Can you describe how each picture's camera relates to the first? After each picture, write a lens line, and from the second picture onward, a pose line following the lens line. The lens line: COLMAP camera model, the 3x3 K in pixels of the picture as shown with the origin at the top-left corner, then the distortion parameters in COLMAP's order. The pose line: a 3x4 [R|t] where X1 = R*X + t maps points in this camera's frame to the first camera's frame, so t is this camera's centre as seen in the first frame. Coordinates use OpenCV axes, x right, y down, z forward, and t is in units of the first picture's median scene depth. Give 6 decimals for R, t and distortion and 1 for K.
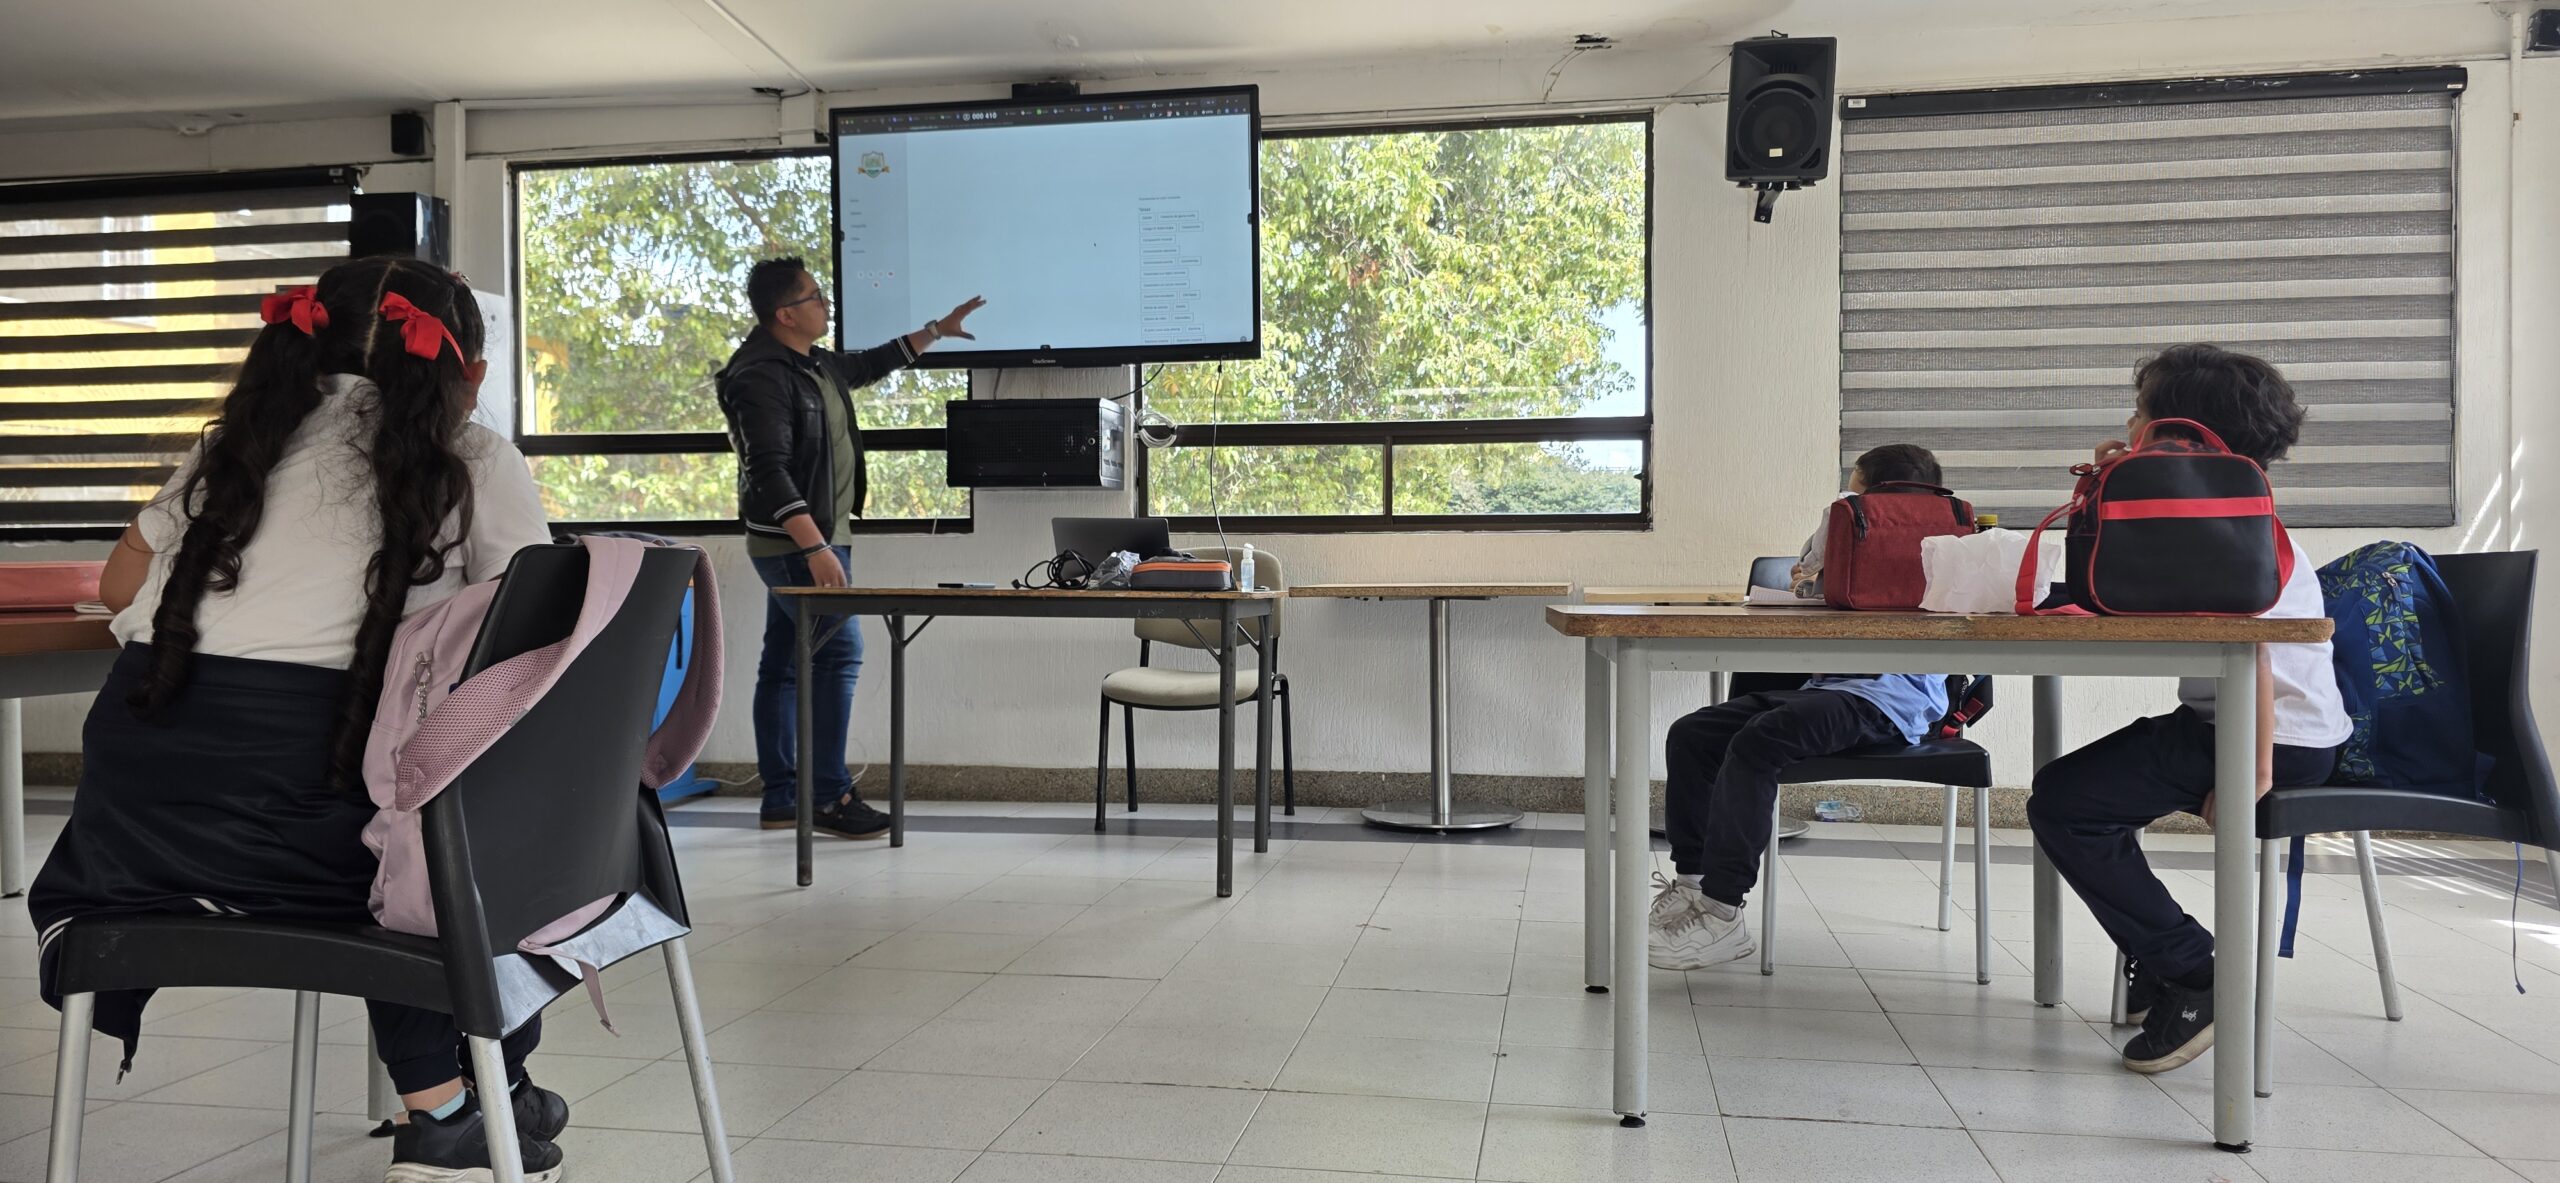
lens RADIAL K [[1714.3, 0, 1280.0], [0, 1714.3, 591.5], [0, 0, 1]] dist [0.081522, -0.077080]
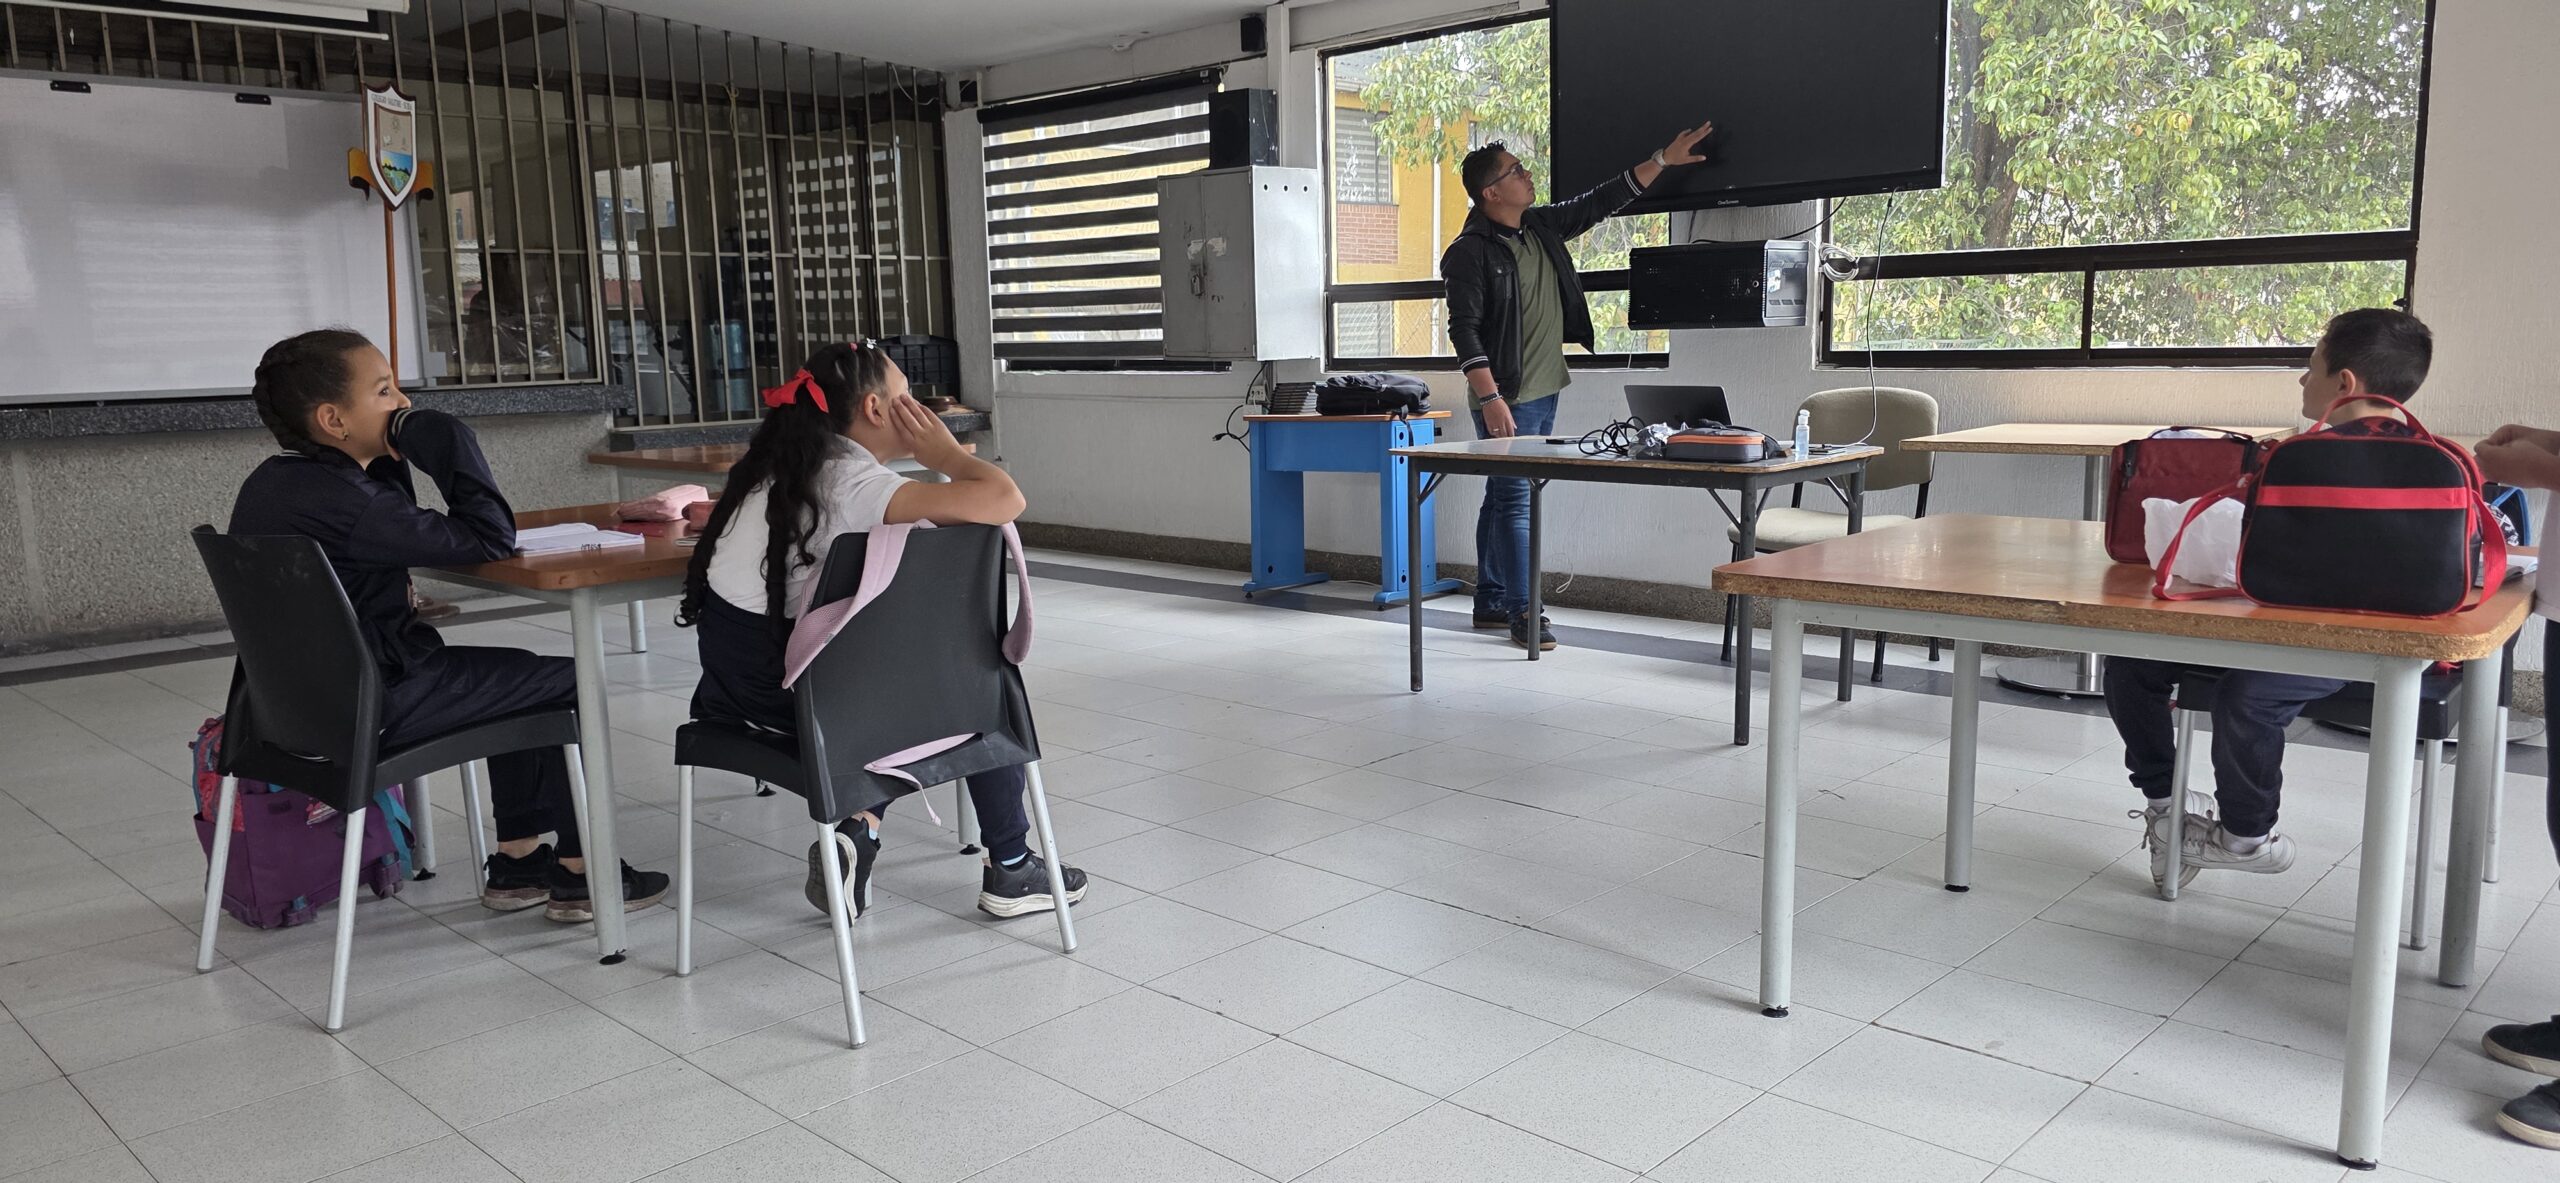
lens RADIAL K [[1714.3, 0, 1280.0], [0, 1714.3, 591.5], [0, 0, 1]] dist [0.081522, -0.077080]
pose [[0.830413, 0.069175, -0.552838, 0.240785], [0.014843, 0.989163, 0.146067, -0.060859], [0.556951, -0.129501, 0.820387, -0.034237]]
